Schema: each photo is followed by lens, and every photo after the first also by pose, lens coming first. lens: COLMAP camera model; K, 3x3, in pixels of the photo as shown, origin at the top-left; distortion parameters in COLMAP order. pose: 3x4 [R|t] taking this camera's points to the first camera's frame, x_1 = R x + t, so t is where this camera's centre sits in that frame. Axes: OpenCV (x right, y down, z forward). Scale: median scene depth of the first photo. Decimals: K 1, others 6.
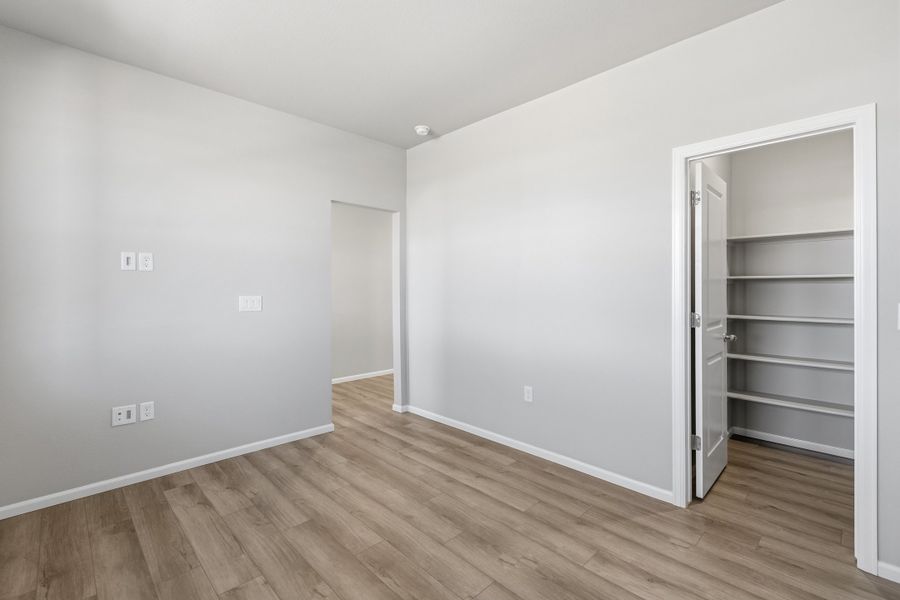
lens RADIAL K [[407.4, 0, 450.4], [0, 407.4, 293.2], [0, 0, 1]] dist [0.000125, -0.000274]
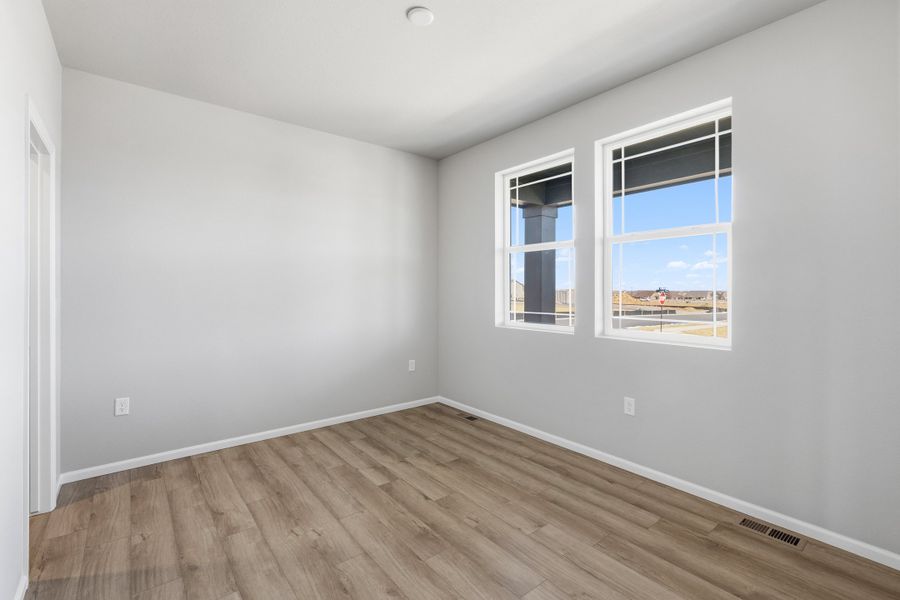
lens RADIAL K [[407.4, 0, 452.6], [0, 407.4, 295.2], [0, 0, 1]] dist [0.000125, -0.000274]
pose [[-0.995957, -0.001454, 0.089814, -0.326732], [0.001215, 0.999559, 0.029660, -0.027450], [-0.089818, 0.029650, -0.995517, 2.006356]]
